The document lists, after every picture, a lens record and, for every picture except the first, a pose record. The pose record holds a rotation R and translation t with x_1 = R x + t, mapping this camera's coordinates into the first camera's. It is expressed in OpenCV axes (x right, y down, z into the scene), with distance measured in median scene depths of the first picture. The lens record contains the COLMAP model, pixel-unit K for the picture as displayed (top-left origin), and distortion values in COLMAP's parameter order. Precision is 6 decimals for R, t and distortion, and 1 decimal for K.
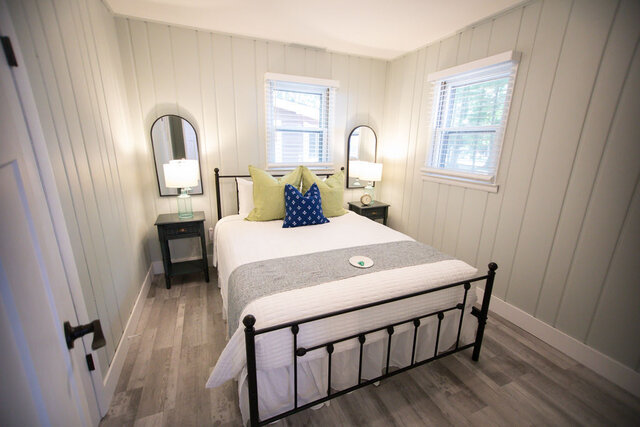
lens RADIAL K [[265.5, 0, 322.4], [0, 265.5, 217.0], [0, 0, 1]] dist [-0.001565, 0.000007]
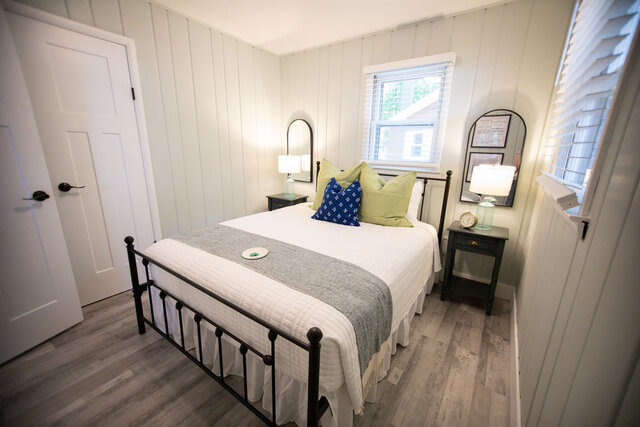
lens RADIAL K [[265.5, 0, 322.4], [0, 265.5, 217.0], [0, 0, 1]] dist [-0.001565, 0.000007]
pose [[0.526886, 0.204297, -0.825017, 0.883028], [-0.234051, 0.968028, 0.090236, -0.080786], [0.817075, 0.145552, 0.557856, 0.573991]]
